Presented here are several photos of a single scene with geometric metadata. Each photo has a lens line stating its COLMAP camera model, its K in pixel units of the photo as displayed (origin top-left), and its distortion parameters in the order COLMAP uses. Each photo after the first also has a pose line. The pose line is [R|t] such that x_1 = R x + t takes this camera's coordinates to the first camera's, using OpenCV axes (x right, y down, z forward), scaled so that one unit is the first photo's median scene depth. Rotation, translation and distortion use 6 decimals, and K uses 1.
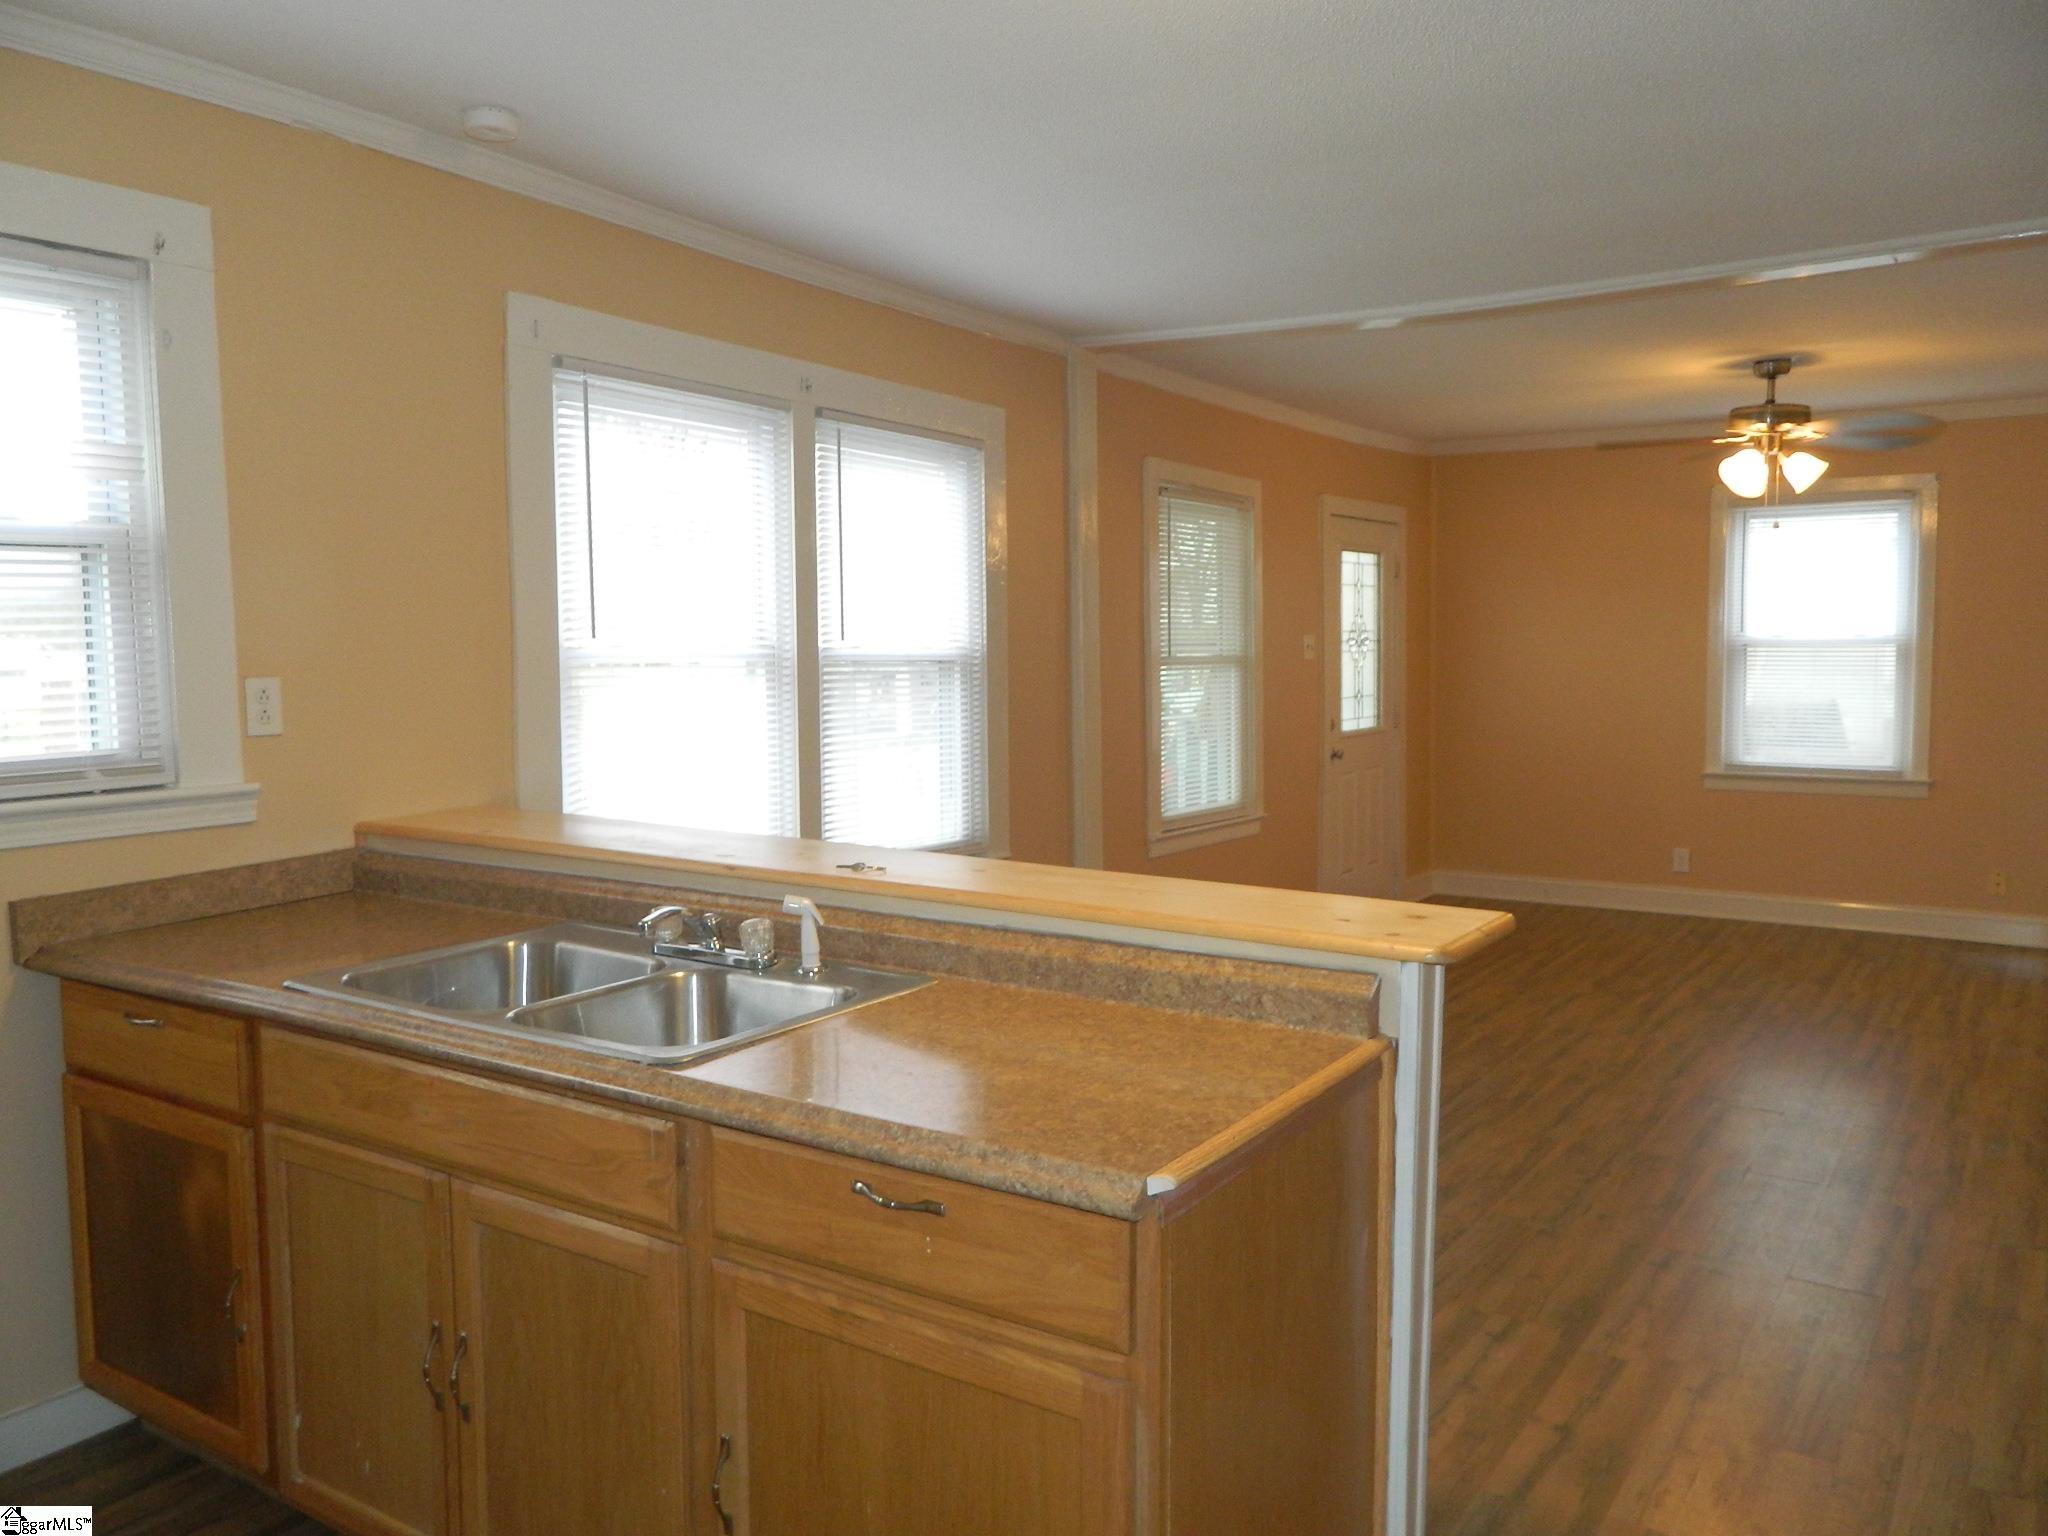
lens RADIAL K [[1536.6, 0, 1024.0], [0, 1536.6, 768.0], [0, 0, 1]] dist [0.020686, -0.002828]
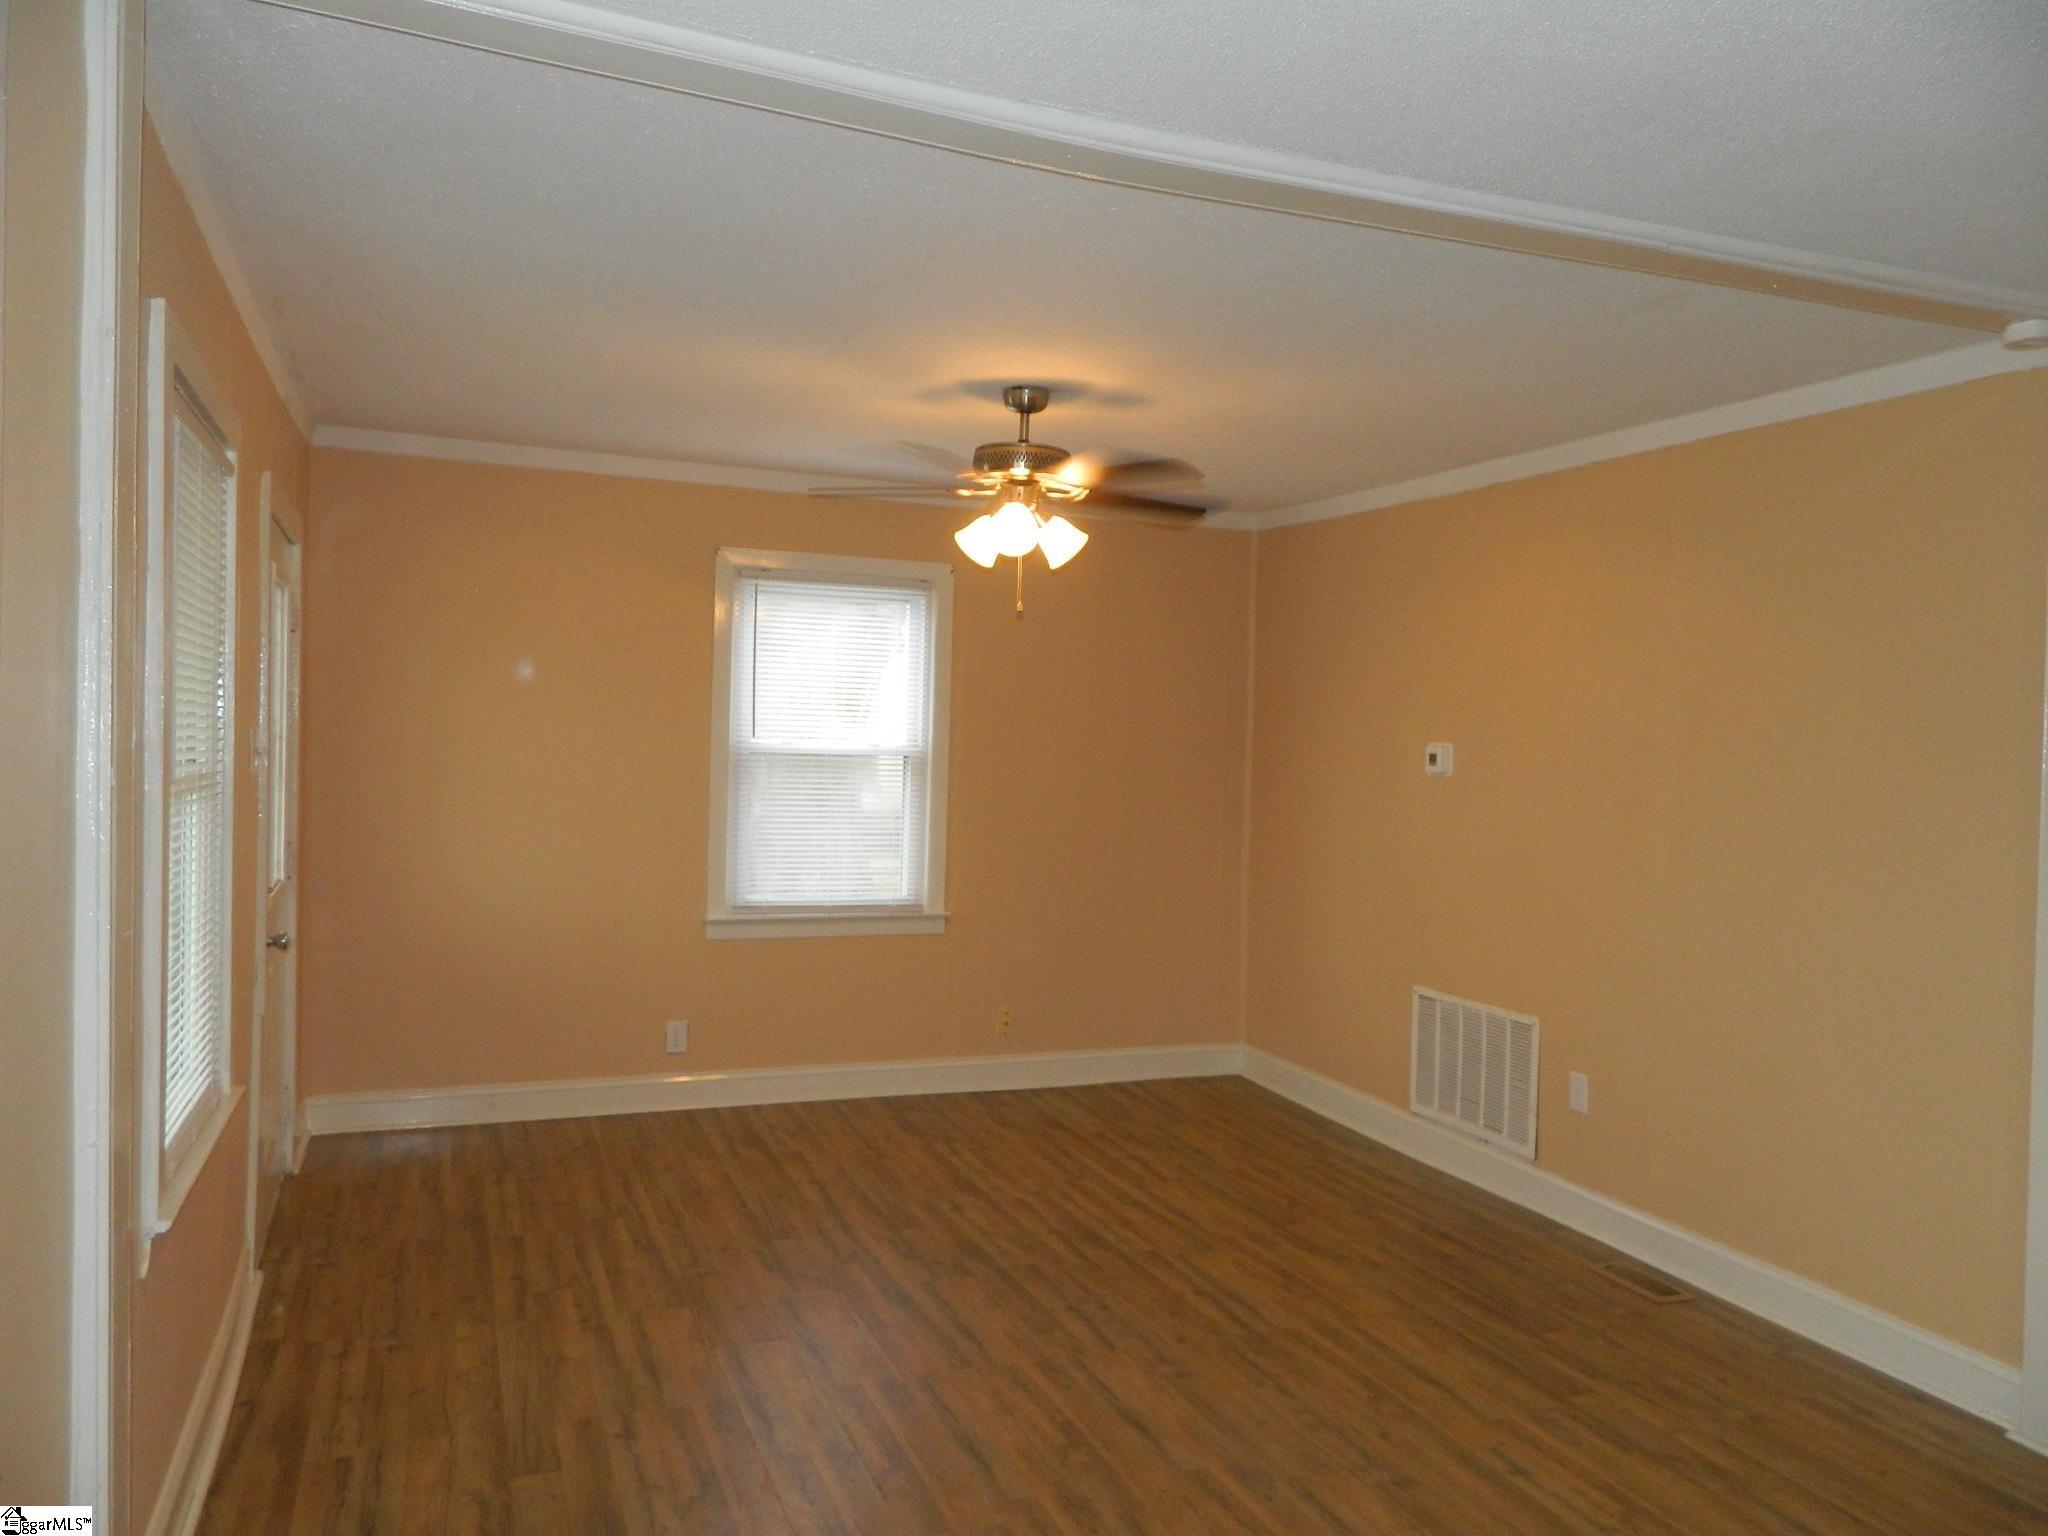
lens RADIAL K [[1536.6, 0, 1024.0], [0, 1536.6, 768.0], [0, 0, 1]] dist [0.020686, -0.002828]
pose [[0.574326, 0.006751, 0.818599, -0.146416], [0.033905, 0.998912, -0.032025, -0.065821], [-0.817924, 0.046148, 0.573472, 0.681234]]
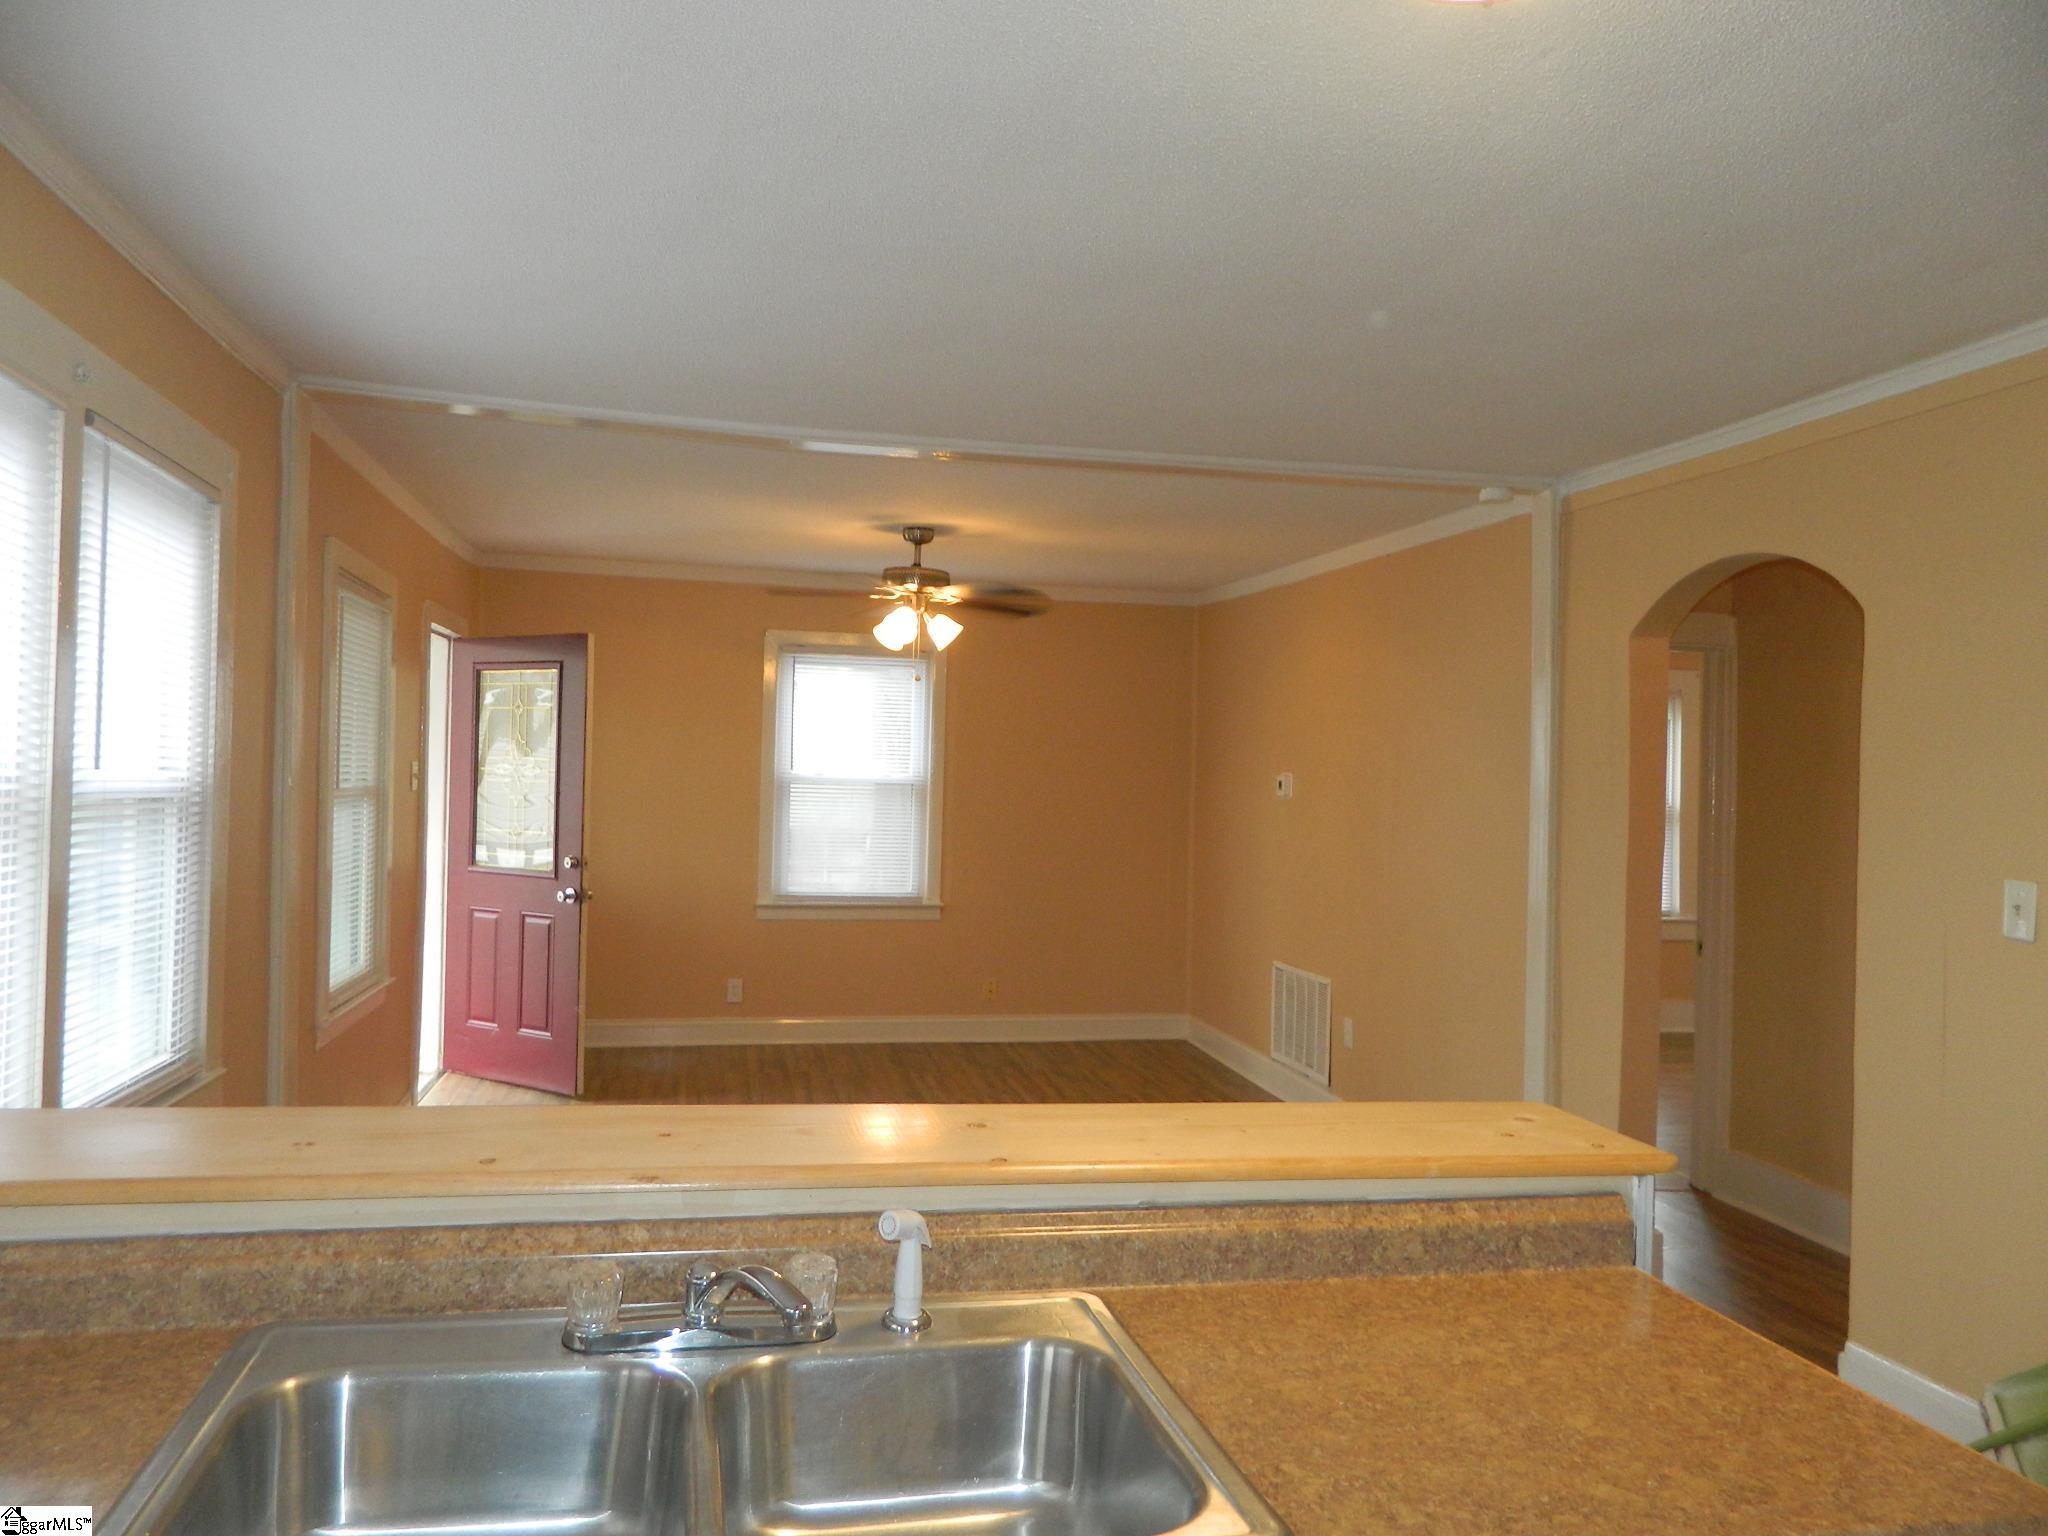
lens RADIAL K [[1536.6, 0, 1024.0], [0, 1536.6, 768.0], [0, 0, 1]] dist [0.020686, -0.002828]
pose [[0.695863, 0.027403, 0.717652, -0.278244], [0.025534, 0.997696, -0.062856, -0.028861], [-0.717721, 0.062064, 0.693560, 0.239700]]
